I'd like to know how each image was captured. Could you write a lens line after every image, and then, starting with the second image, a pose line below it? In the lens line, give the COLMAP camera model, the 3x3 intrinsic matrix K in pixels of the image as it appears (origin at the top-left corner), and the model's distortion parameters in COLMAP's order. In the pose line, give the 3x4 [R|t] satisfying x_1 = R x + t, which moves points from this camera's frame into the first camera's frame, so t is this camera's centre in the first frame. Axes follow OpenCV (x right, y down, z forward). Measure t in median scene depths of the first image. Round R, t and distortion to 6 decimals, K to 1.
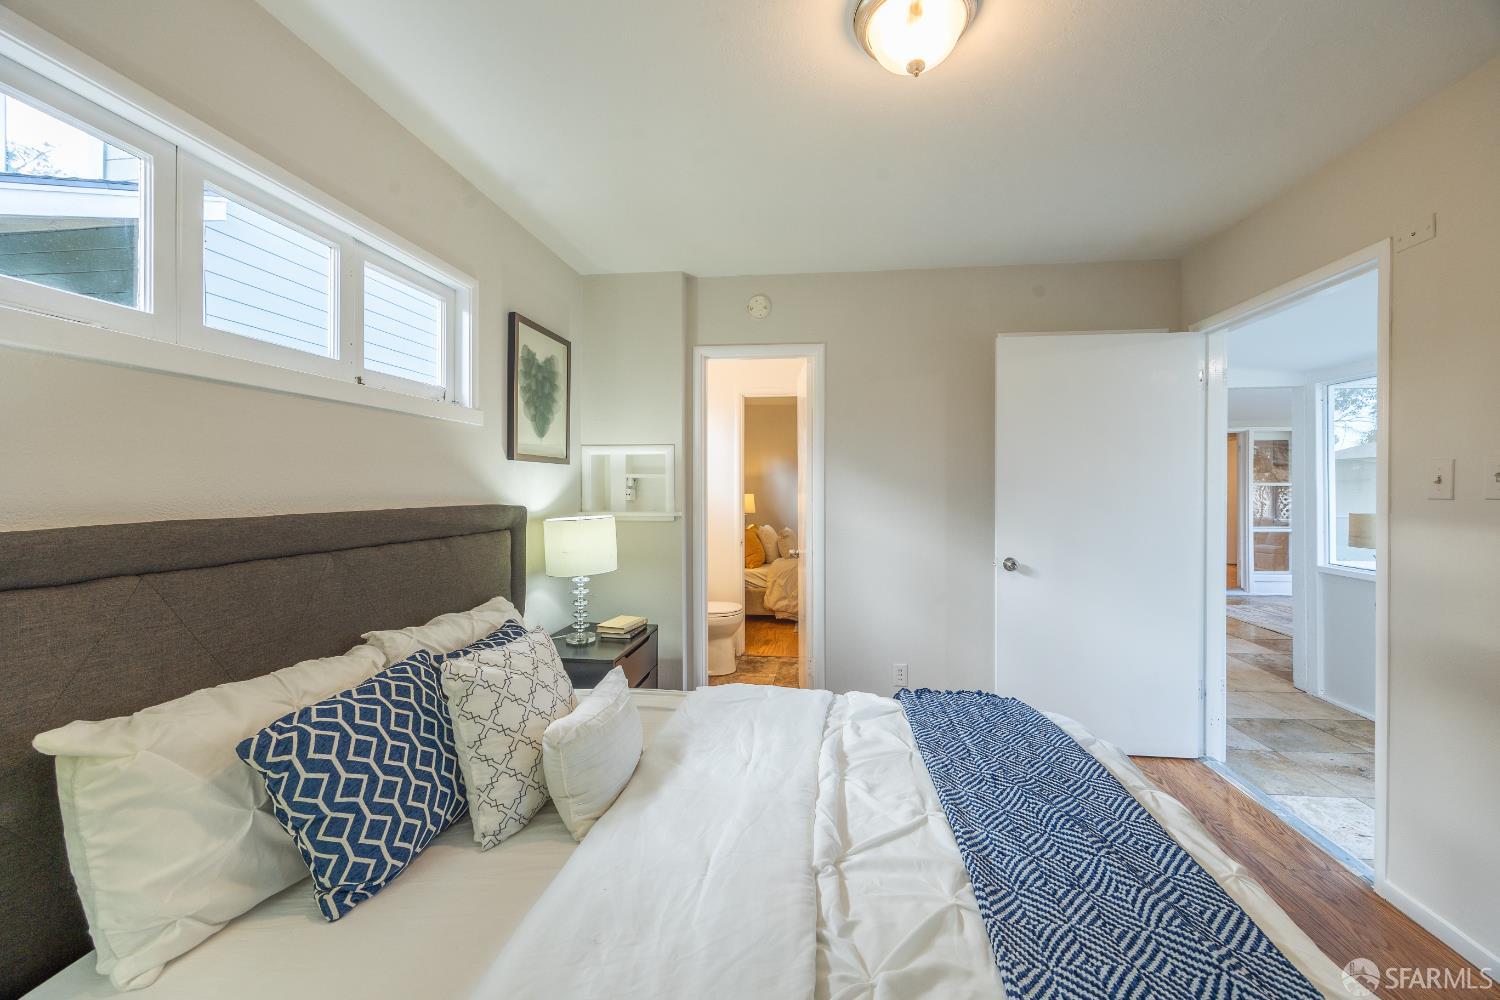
lens RADIAL K [[577.2, 0, 766.8], [0, 577.2, 488.6], [0, 0, 1]] dist [-0.000412, 0.000032]
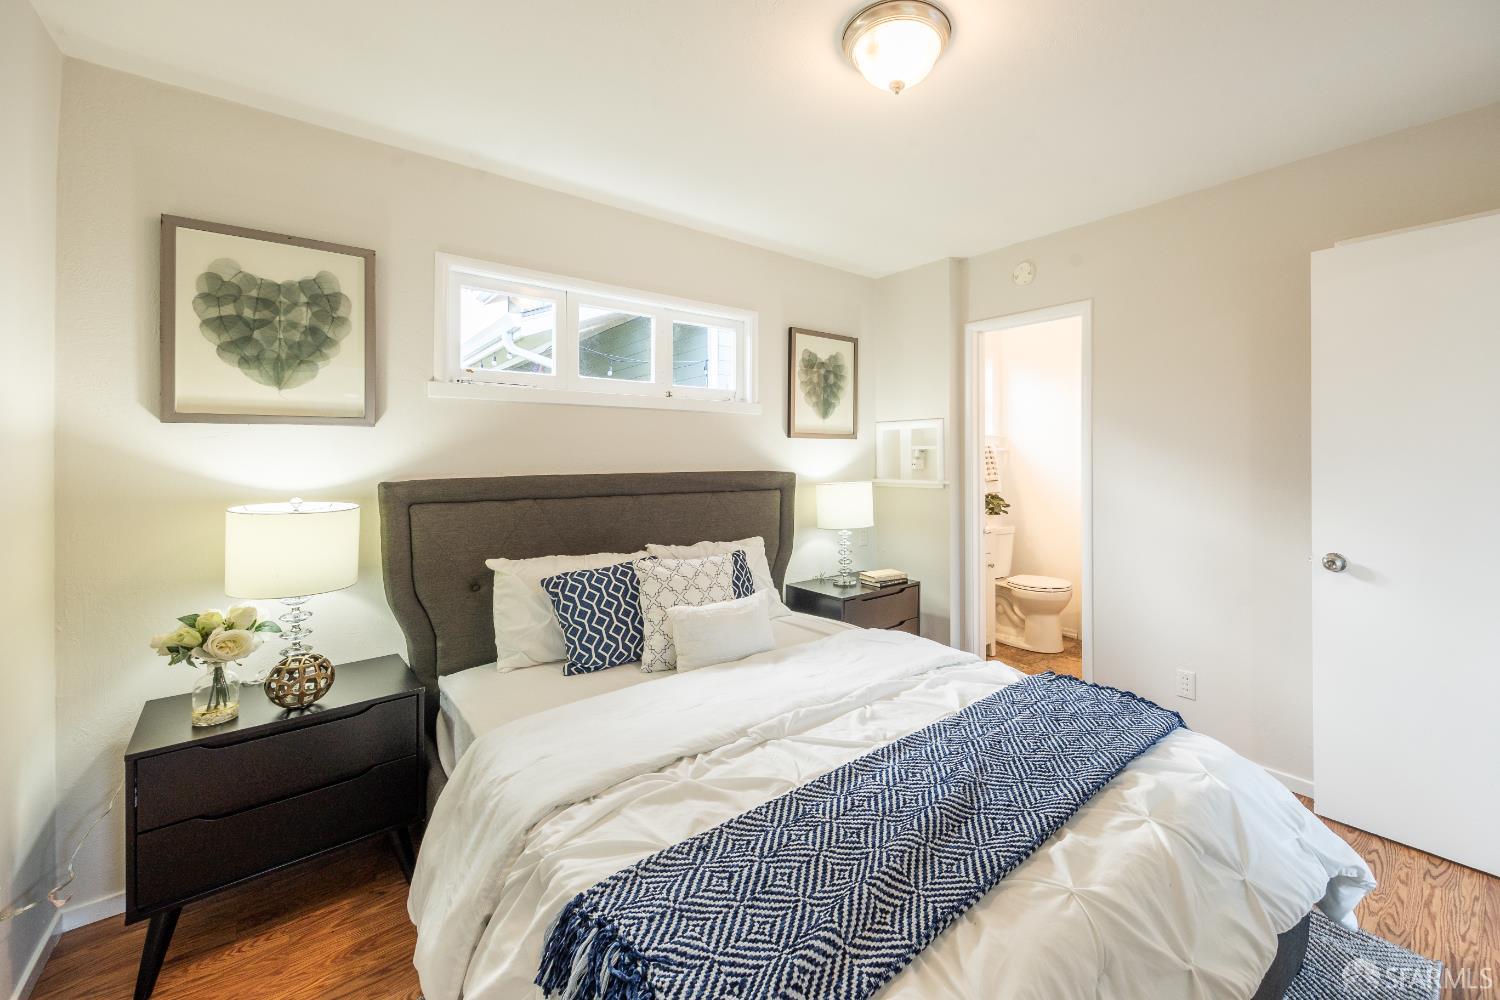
lens RADIAL K [[605.7, 0, 833.5], [0, 605.7, 451.9], [0, 0, 1]] dist [-0.000556, 0.000037]
pose [[0.742817, -0.010045, -0.669419, 0.628612], [0.002554, 0.999923, -0.012170, 0.000786], [0.669490, 0.007331, 0.742785, 0.026609]]
